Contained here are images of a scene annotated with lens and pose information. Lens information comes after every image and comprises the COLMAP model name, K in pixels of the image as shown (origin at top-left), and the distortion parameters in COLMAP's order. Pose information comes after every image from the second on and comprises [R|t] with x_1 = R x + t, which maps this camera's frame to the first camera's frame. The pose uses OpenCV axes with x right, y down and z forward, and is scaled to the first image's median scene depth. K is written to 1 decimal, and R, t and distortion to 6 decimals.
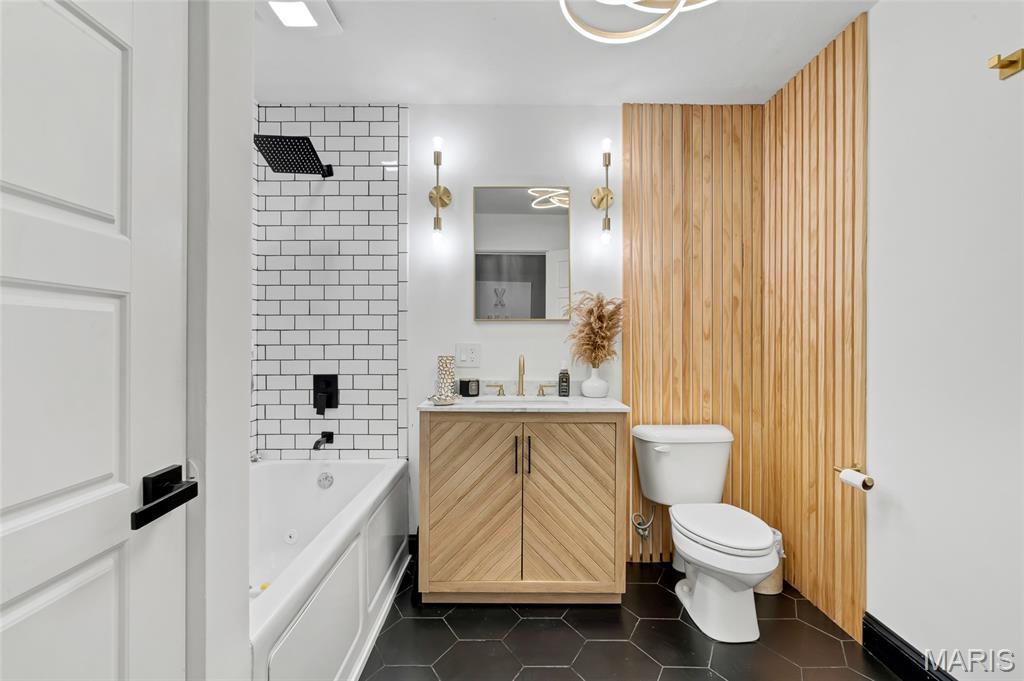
lens RADIAL K [[470.6, 0, 500.6], [0, 470.6, 337.5], [0, 0, 1]] dist [0.000578, 0.001425]
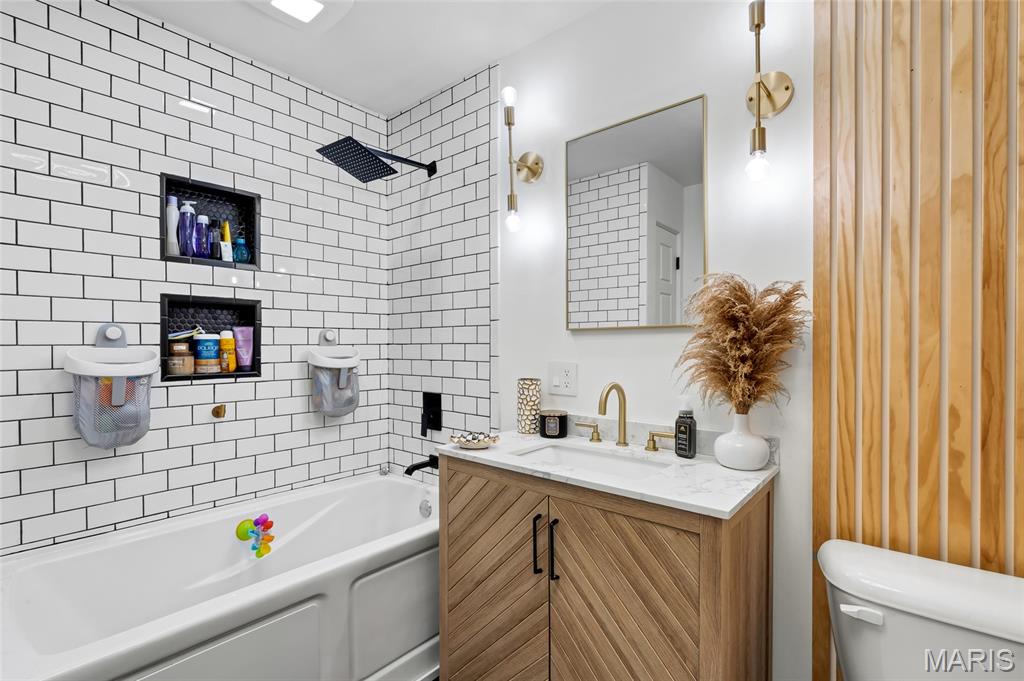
lens RADIAL K [[470.6, 0, 515.9], [0, 470.6, 345.8], [0, 0, 1]] dist [0.000578, 0.001425]
pose [[0.763542, 0.000507, -0.645758, 0.348240], [0.005051, 0.999964, 0.006757, -0.017853], [0.645738, -0.008421, 0.763512, 0.414617]]
